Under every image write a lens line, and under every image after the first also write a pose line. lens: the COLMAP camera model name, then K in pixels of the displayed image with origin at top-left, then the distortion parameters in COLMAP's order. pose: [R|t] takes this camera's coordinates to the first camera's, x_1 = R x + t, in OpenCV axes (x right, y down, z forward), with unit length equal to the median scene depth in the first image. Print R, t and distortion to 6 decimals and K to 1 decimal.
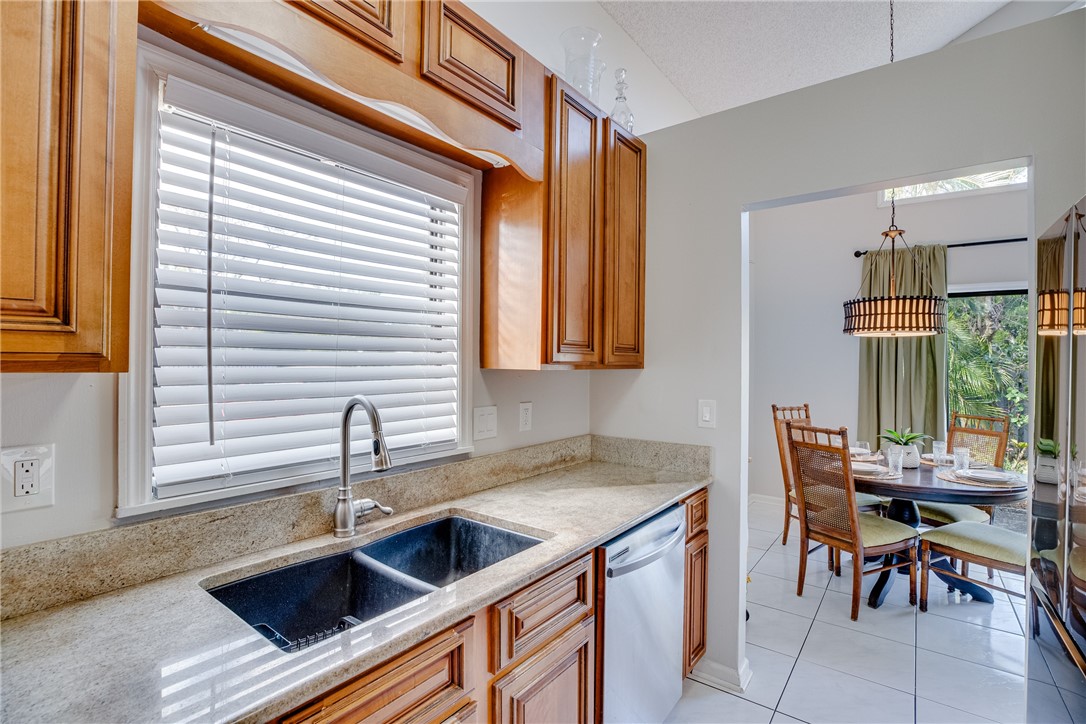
lens RADIAL K [[501.9, 0, 546.3], [0, 501.9, 366.3], [0, 0, 1]] dist [-0.038108, 0.010166]
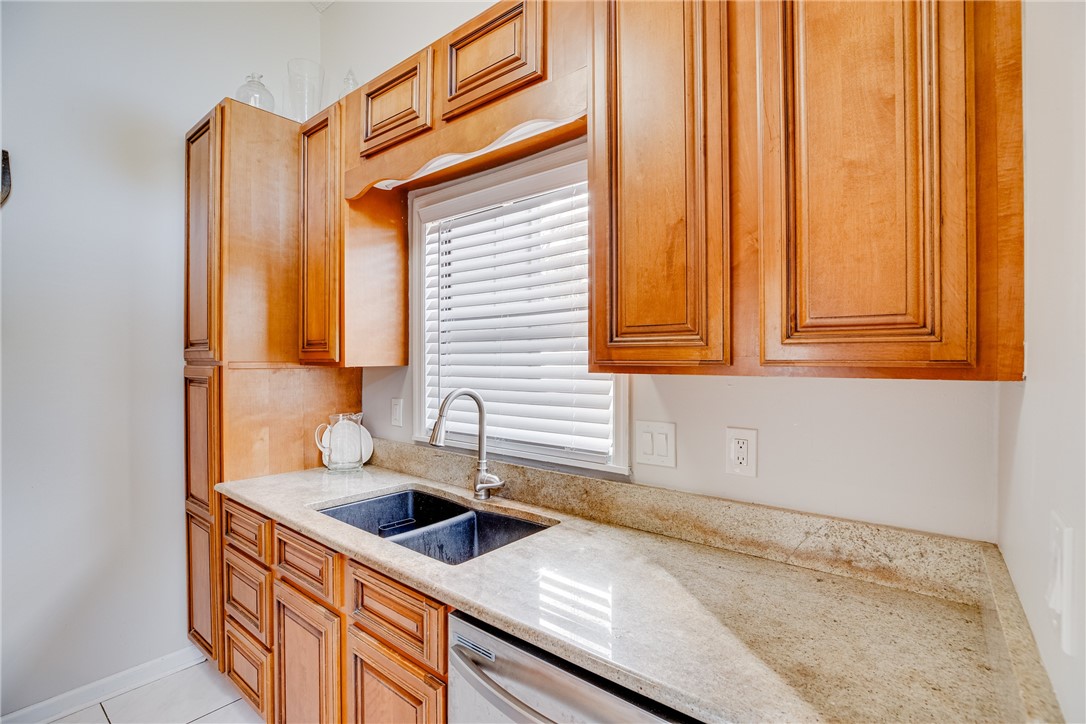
lens RADIAL K [[501.9, 0, 541.1], [0, 501.9, 362.6], [0, 0, 1]] dist [-0.038108, 0.010166]
pose [[-0.034124, -0.002638, -0.999414, 0.823351], [-0.009087, 0.999956, -0.002330, -0.005431], [0.999376, 0.009002, -0.034147, 1.124084]]
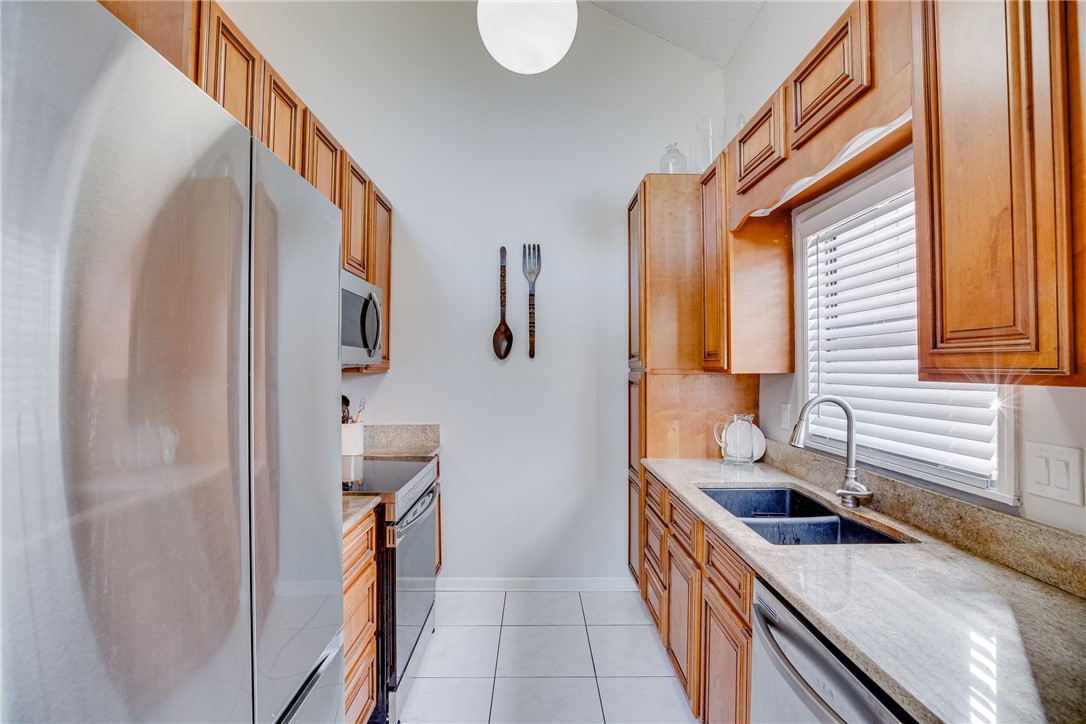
lens RADIAL K [[501.9, 0, 535.7], [0, 501.9, 362.4], [0, 0, 1]] dist [-0.038108, 0.010166]
pose [[-0.798105, -0.013657, -0.602364, 0.944282], [-0.011271, 0.999907, -0.007737, -0.008152], [0.602414, 0.000614, -0.798184, 1.434440]]
